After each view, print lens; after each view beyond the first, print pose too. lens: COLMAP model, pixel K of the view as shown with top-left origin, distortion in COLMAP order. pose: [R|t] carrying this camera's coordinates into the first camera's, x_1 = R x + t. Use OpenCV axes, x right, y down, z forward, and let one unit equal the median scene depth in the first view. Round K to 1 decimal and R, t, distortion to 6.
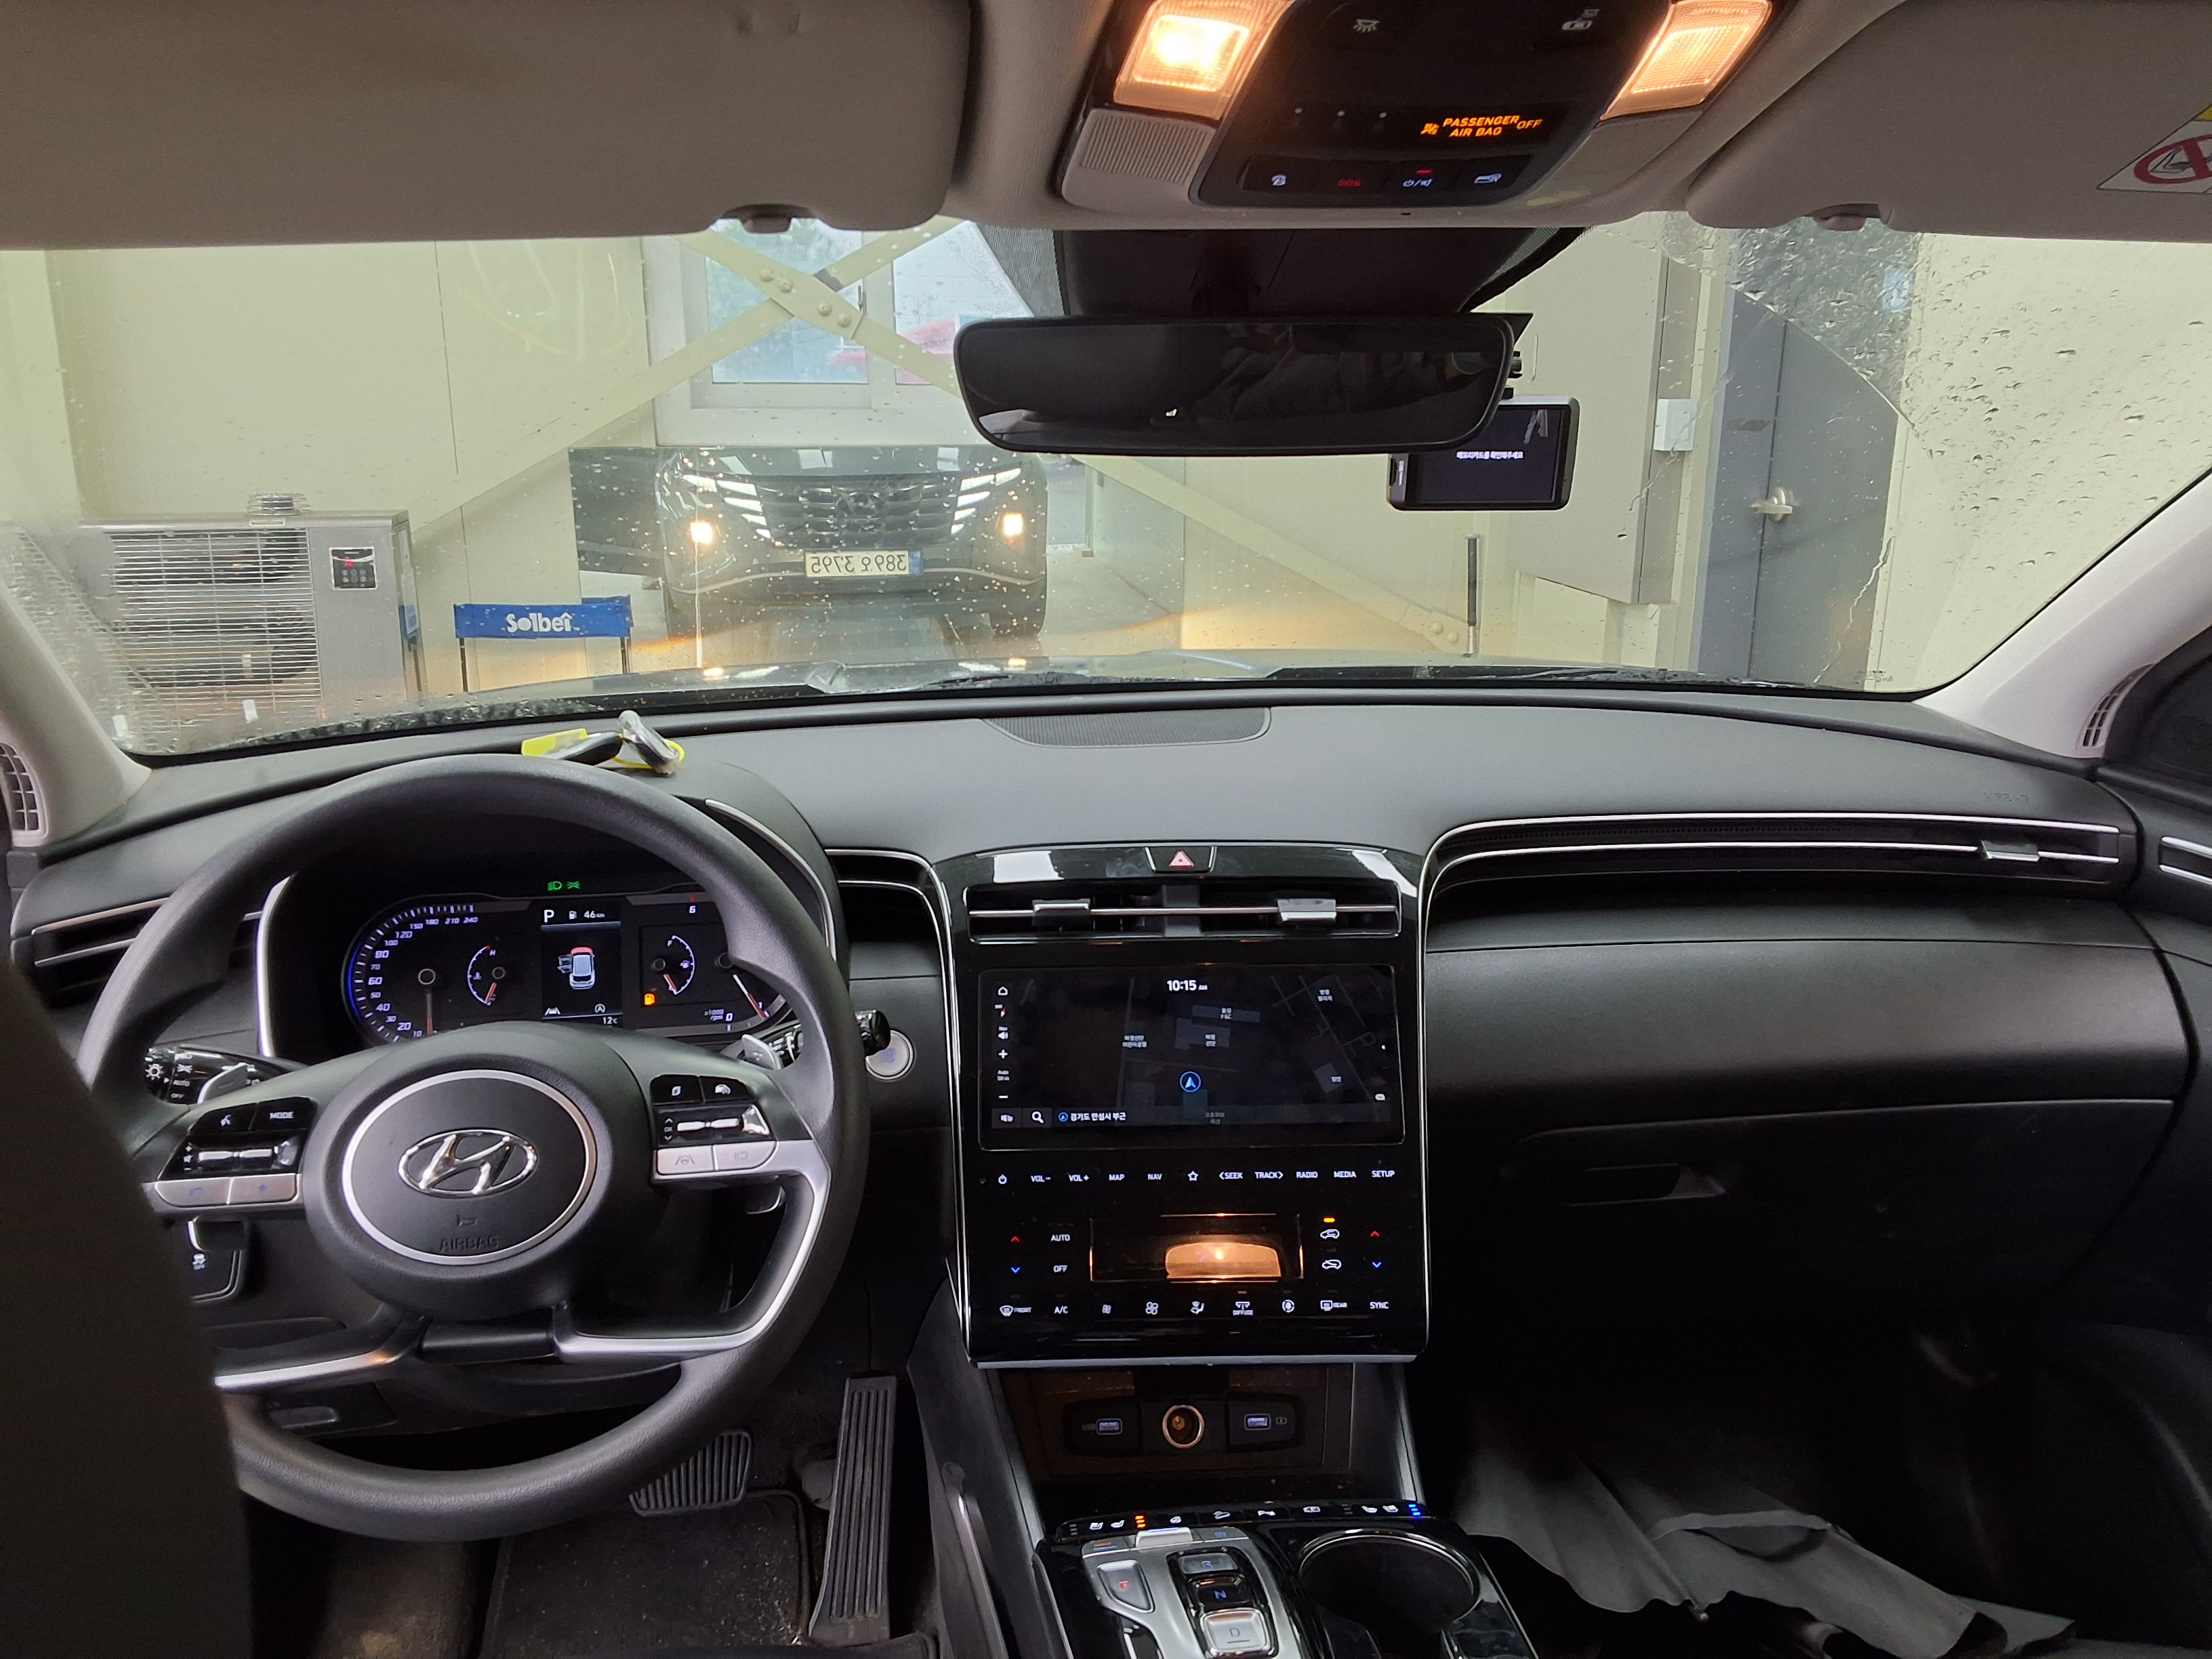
lens RADIAL K [[1778.9, 0, 1097.5], [0, 1778.9, 835.8], [0, 0, 1]] dist [0.142647, -0.237527]
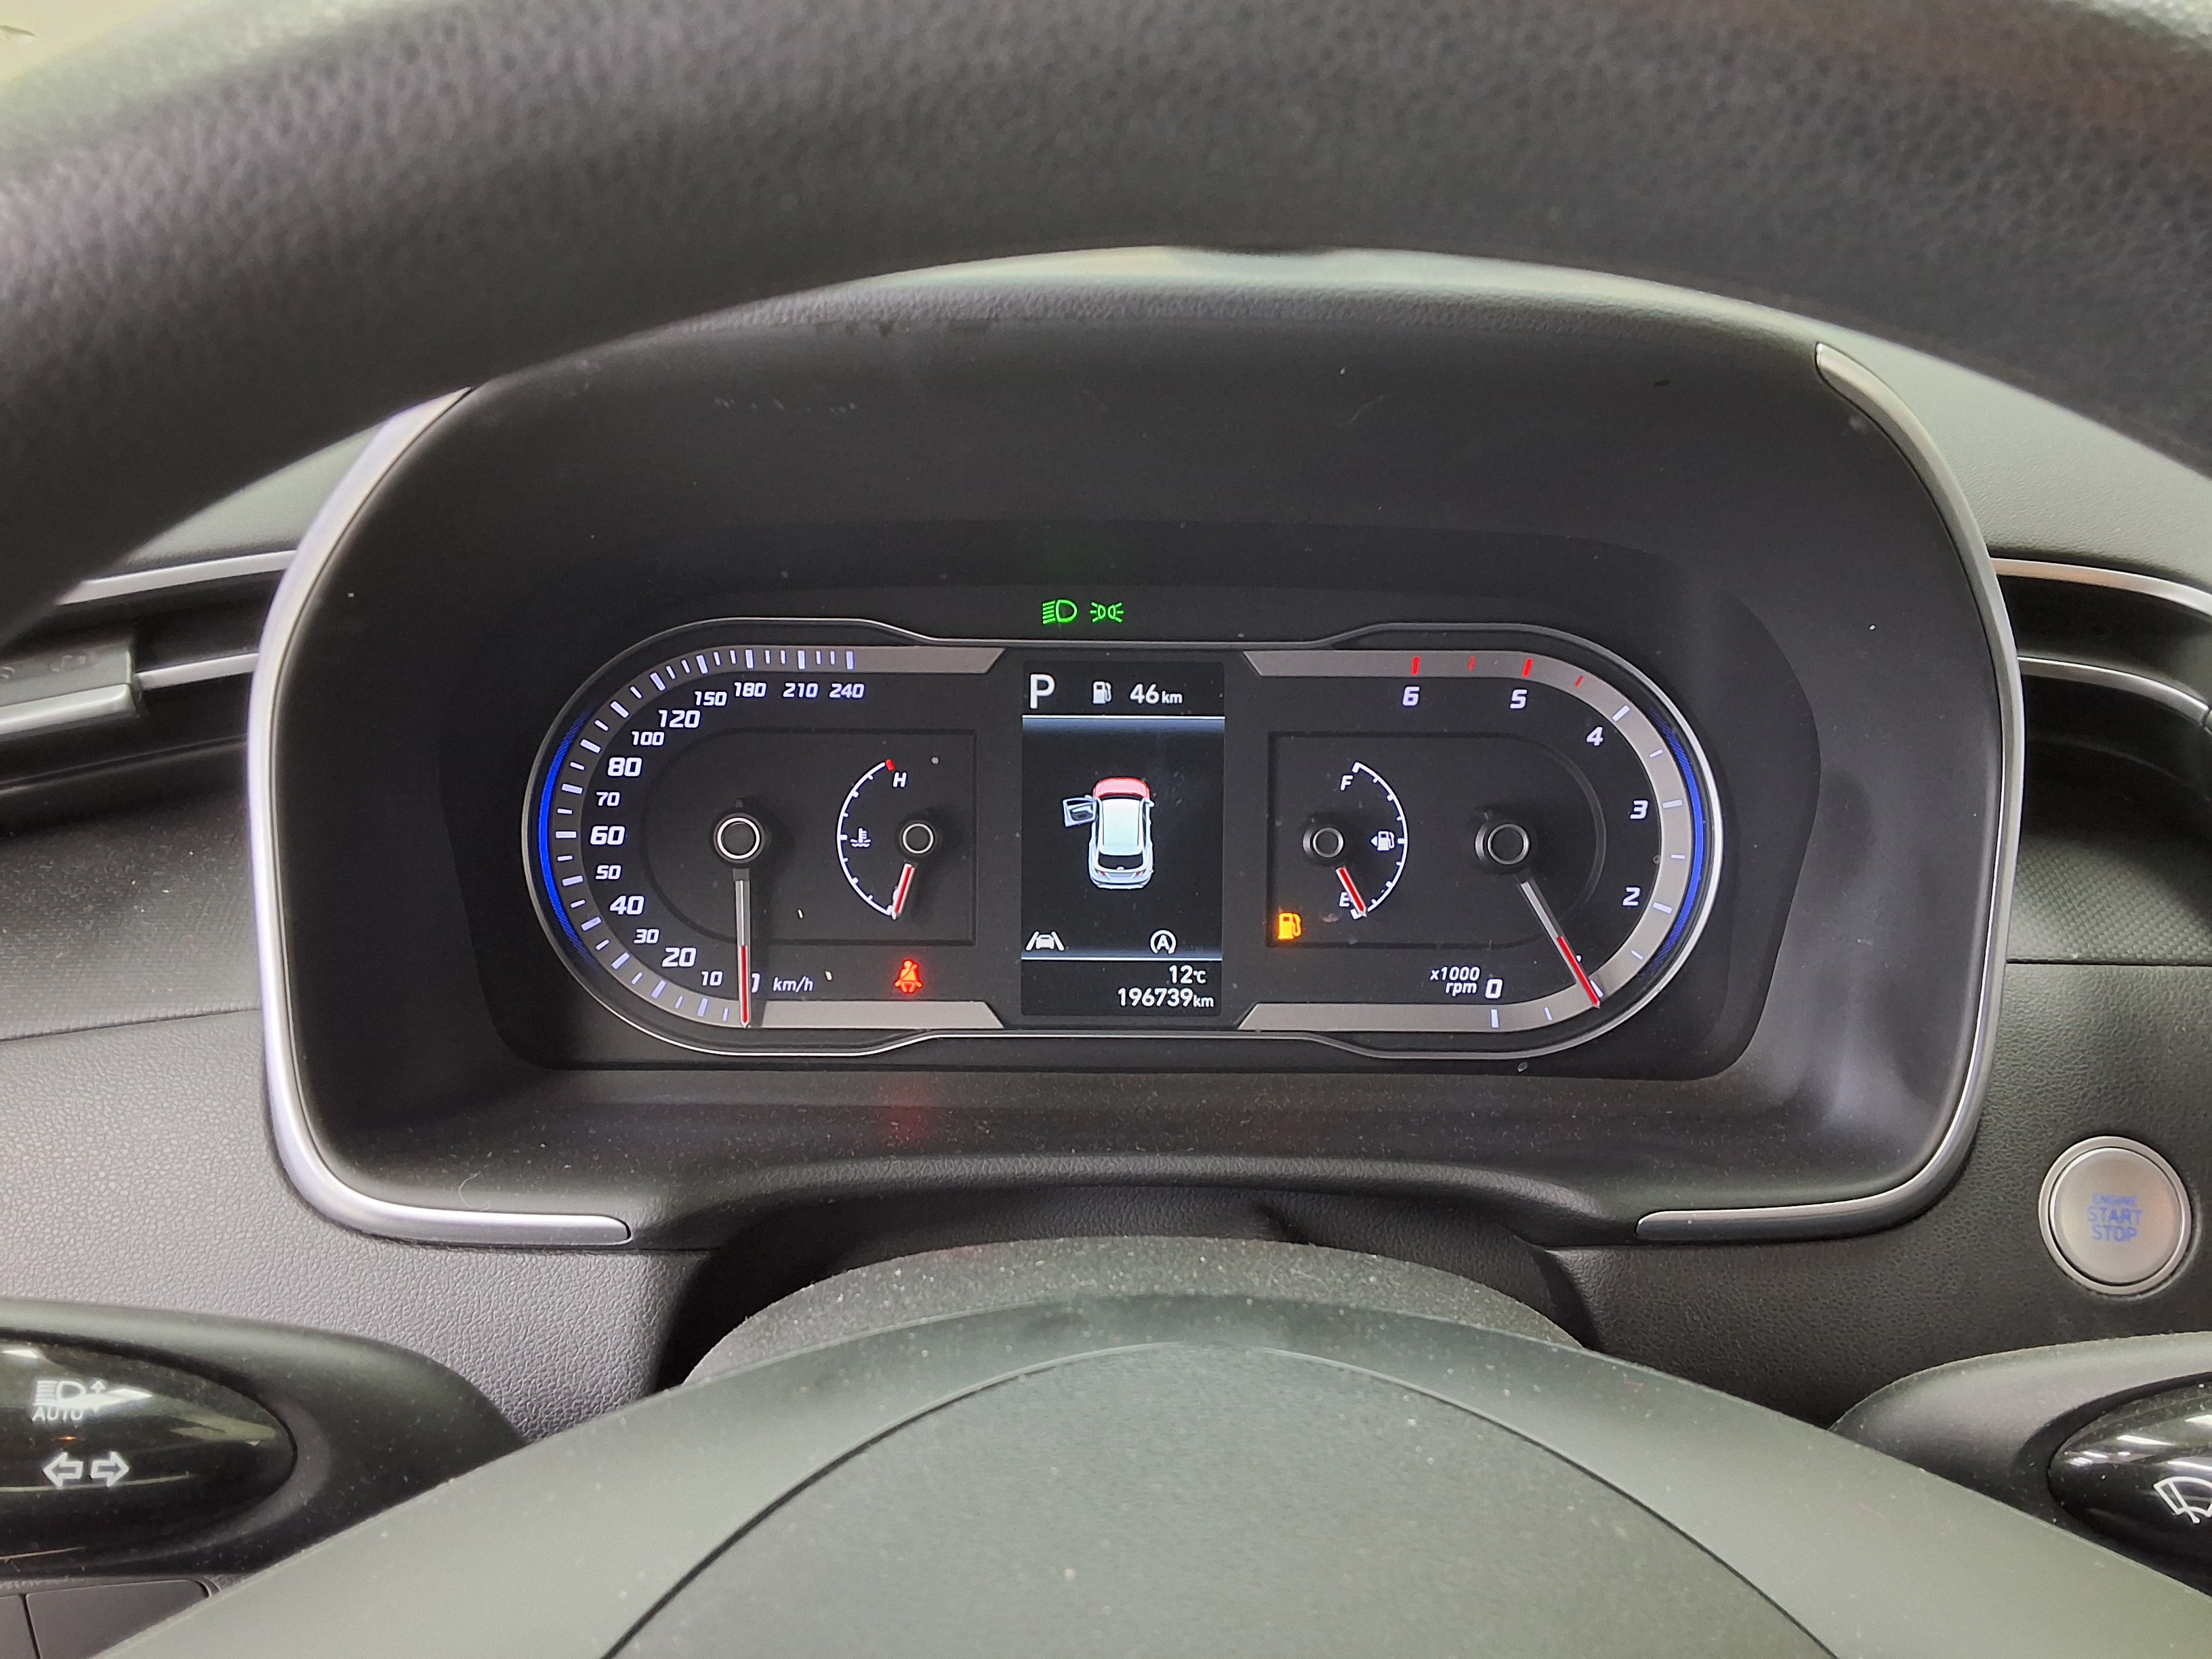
lens RADIAL K [[1778.9, 0, 1097.5], [0, 1778.9, 835.8], [0, 0, 1]] dist [0.142647, -0.237527]
pose [[0.990251, 0.072284, -0.119073, -0.248561], [-0.051135, 0.983777, 0.171956, 0.009376], [0.129571, -0.164191, 0.977882, 0.634727]]
